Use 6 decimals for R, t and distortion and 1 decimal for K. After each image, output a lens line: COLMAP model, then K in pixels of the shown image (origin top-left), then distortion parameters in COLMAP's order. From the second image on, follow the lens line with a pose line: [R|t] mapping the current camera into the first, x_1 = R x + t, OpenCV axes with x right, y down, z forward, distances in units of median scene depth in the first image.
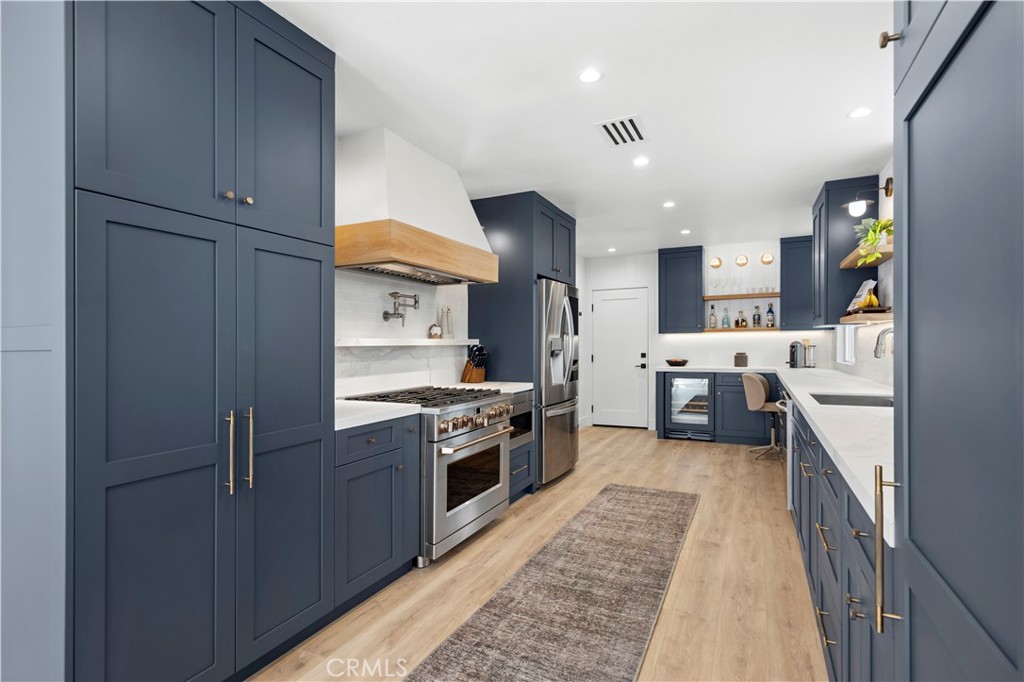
lens RADIAL K [[502.8, 0, 513.1], [0, 502.8, 345.0], [0, 0, 1]] dist [0.003385, 0.000494]
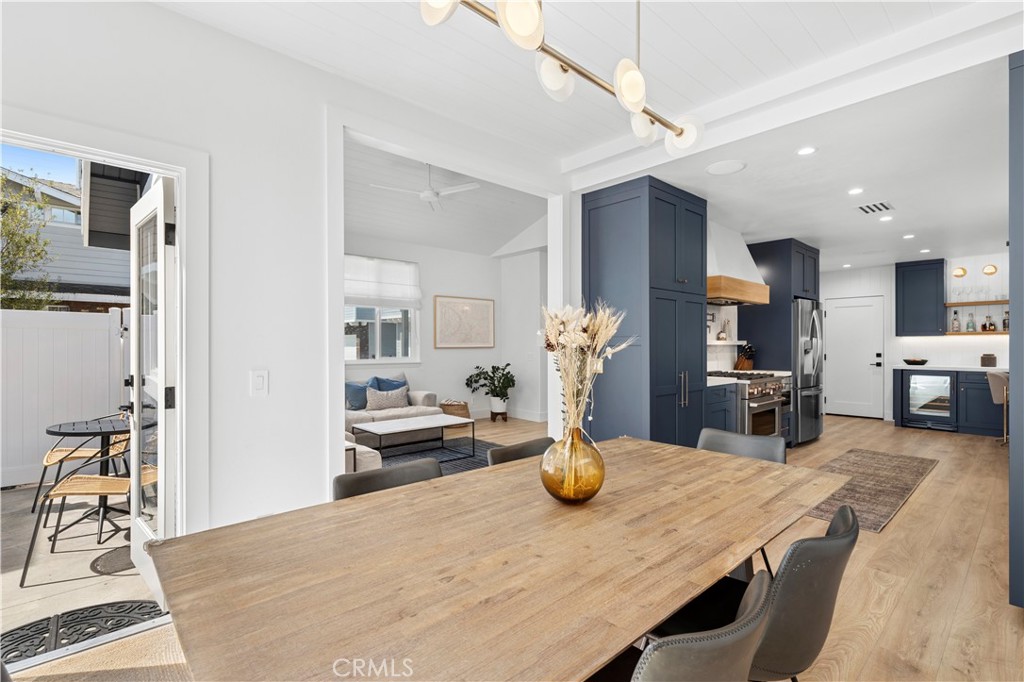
lens RADIAL K [[472.3, 0, 507.7], [0, 472.3, 338.8], [0, 0, 1]] dist [-0.005315, 0.002215]
pose [[0.922942, 0.004701, -0.384910, -0.178952], [-0.008801, 0.999922, -0.008891, 0.000773], [0.384838, 0.011593, 0.922911, -0.523595]]
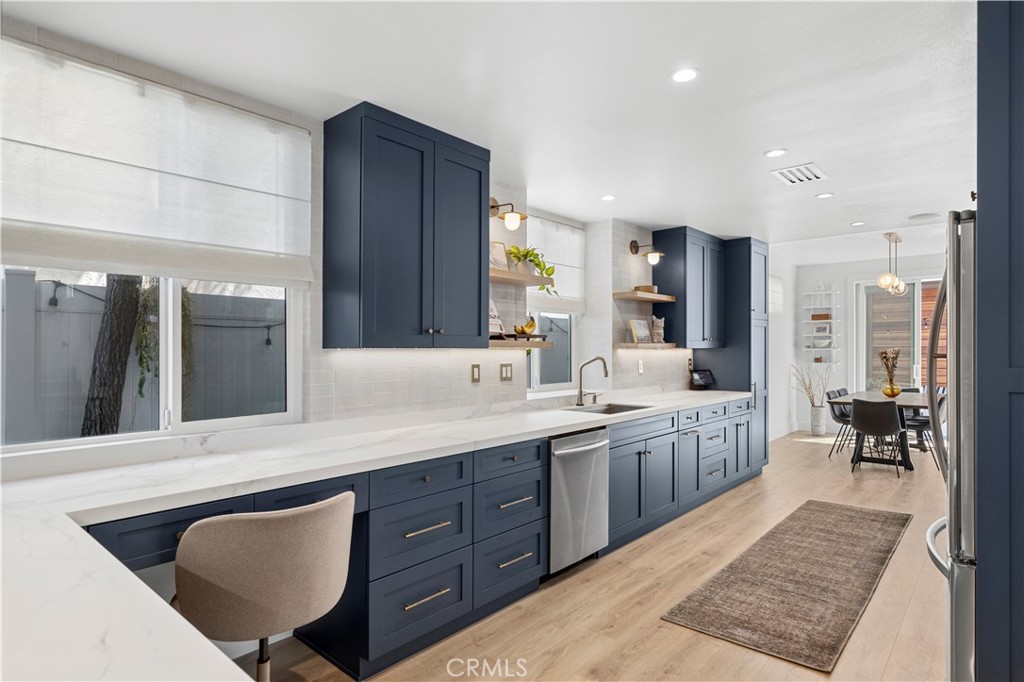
lens RADIAL K [[568.2, 0, 506.8], [0, 568.2, 346.2], [0, 0, 1]] dist [0.008237, -0.000244]
pose [[-0.963391, 0.011523, 0.267851, 0.331935], [0.009821, 0.999922, -0.007692, -0.031752], [-0.267919, -0.004780, -0.963430, 1.584798]]
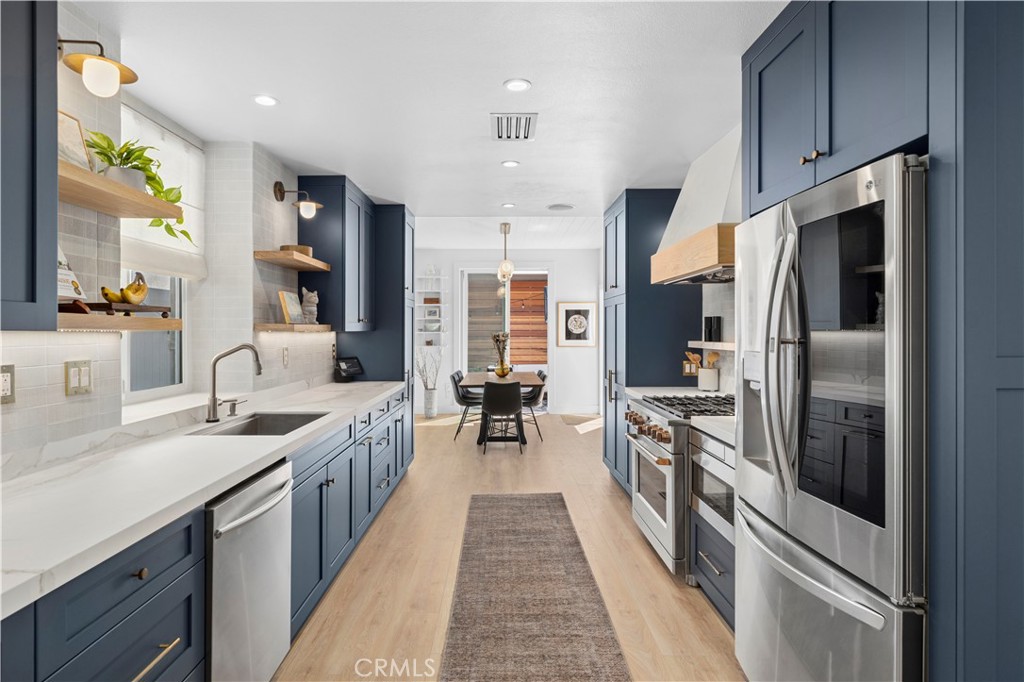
lens RADIAL K [[568.2, 0, 510.1], [0, 568.2, 334.0], [0, 0, 1]] dist [0.008237, -0.000244]
pose [[-0.894605, 0.010259, -0.446740, 0.462073], [0.007705, 0.999942, 0.007534, -0.033429], [0.446791, 0.003298, -0.894632, 1.300242]]
